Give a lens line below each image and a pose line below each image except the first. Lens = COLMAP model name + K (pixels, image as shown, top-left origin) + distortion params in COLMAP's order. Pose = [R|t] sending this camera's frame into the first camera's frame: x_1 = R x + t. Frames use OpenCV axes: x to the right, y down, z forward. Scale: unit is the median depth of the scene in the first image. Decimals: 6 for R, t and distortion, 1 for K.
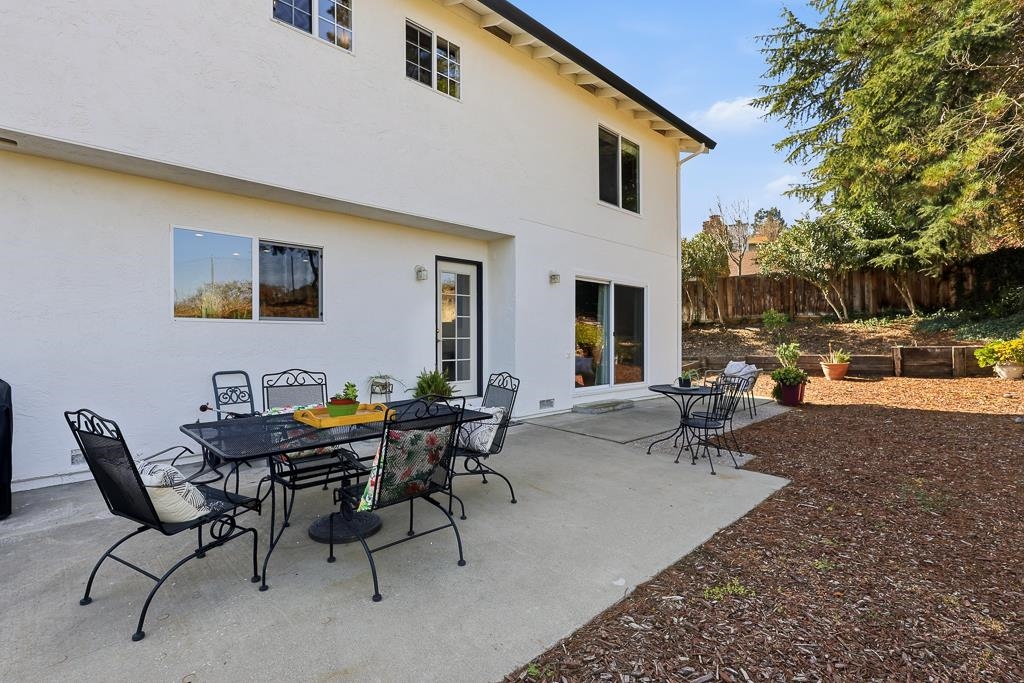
lens RADIAL K [[472.9, 0, 515.5], [0, 472.9, 343.3], [0, 0, 1]] dist [0.000402, 0.000670]
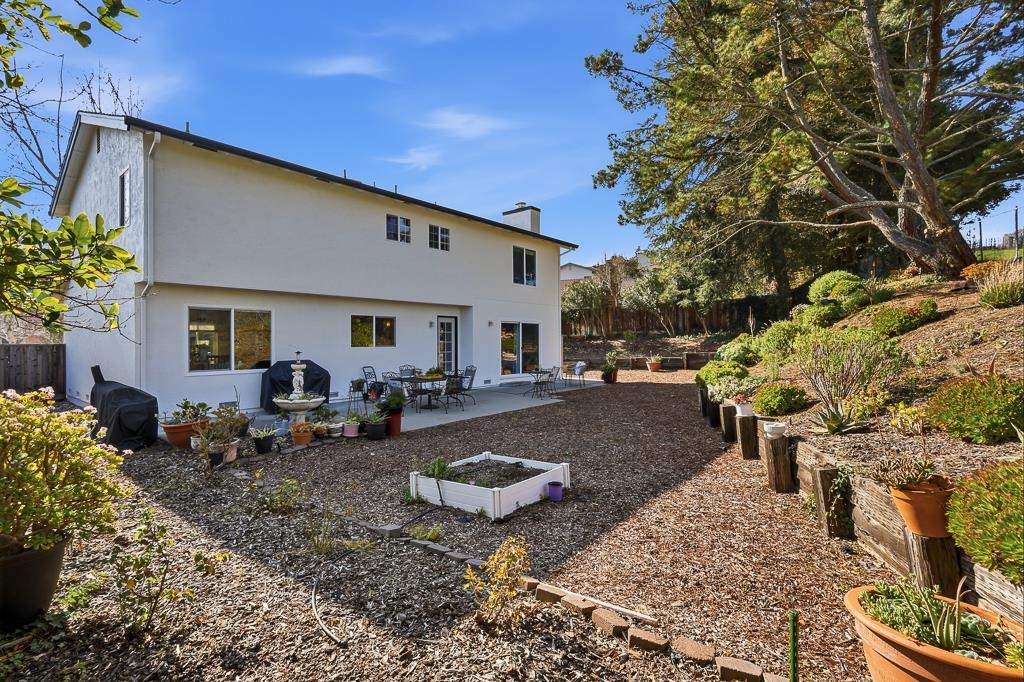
lens RADIAL K [[472.9, 0, 510.2], [0, 472.9, 344.8], [0, 0, 1]] dist [0.000402, 0.000670]
pose [[0.995403, -0.004542, 0.095671, -0.031128], [0.004701, 0.999988, -0.001442, -0.031124], [-0.095663, 0.001885, 0.995412, -0.973114]]
